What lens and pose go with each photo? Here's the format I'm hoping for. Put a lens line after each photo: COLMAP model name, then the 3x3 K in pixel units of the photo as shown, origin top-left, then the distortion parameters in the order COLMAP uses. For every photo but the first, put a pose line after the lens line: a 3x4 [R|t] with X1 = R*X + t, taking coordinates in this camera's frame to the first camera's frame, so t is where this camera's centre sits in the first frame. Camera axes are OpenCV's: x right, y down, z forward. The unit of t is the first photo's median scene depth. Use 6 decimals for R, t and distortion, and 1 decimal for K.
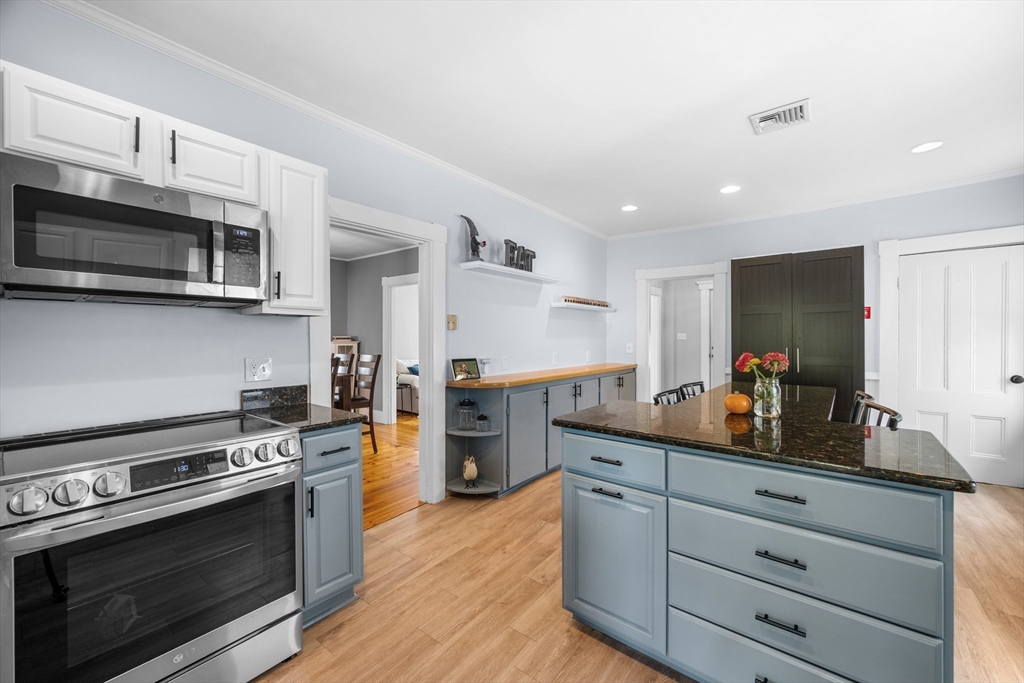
lens RADIAL K [[399.4, 0, 508.0], [0, 399.4, 340.4], [0, 0, 1]] dist [-0.000971, -0.000009]
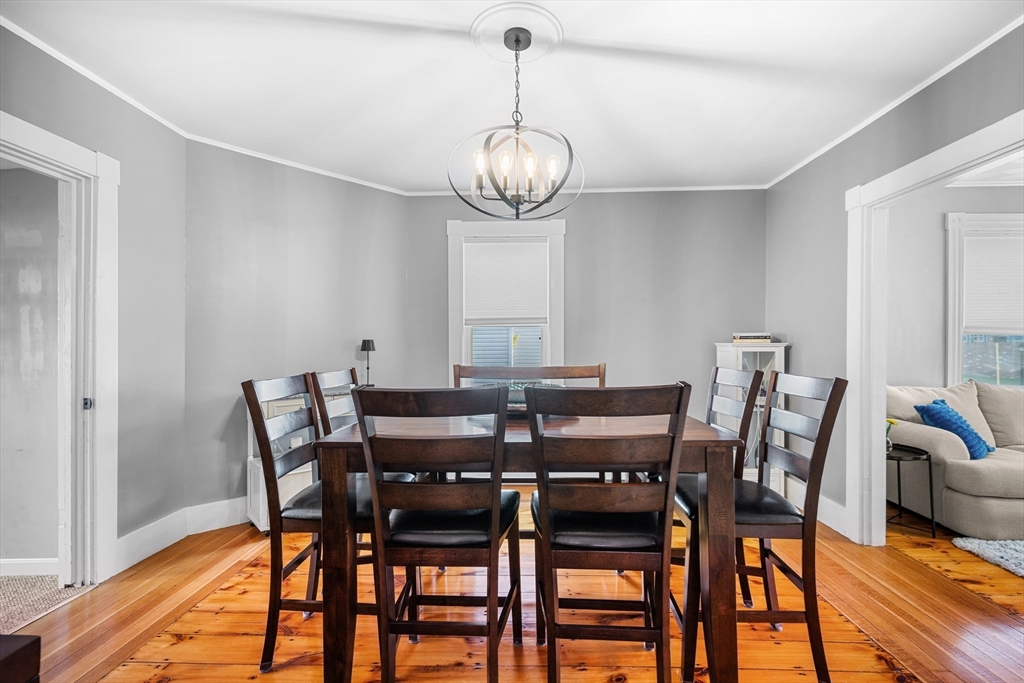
lens RADIAL K [[450.9, 0, 508.6], [0, 450.9, 343.1], [0, 0, 1]] dist [-0.000040, 0.000014]
pose [[0.591054, 0.003174, -0.806625, -0.133680], [-0.006857, 0.999976, -0.001089, 0.004689], [0.806603, 0.006175, 0.591062, 0.408347]]
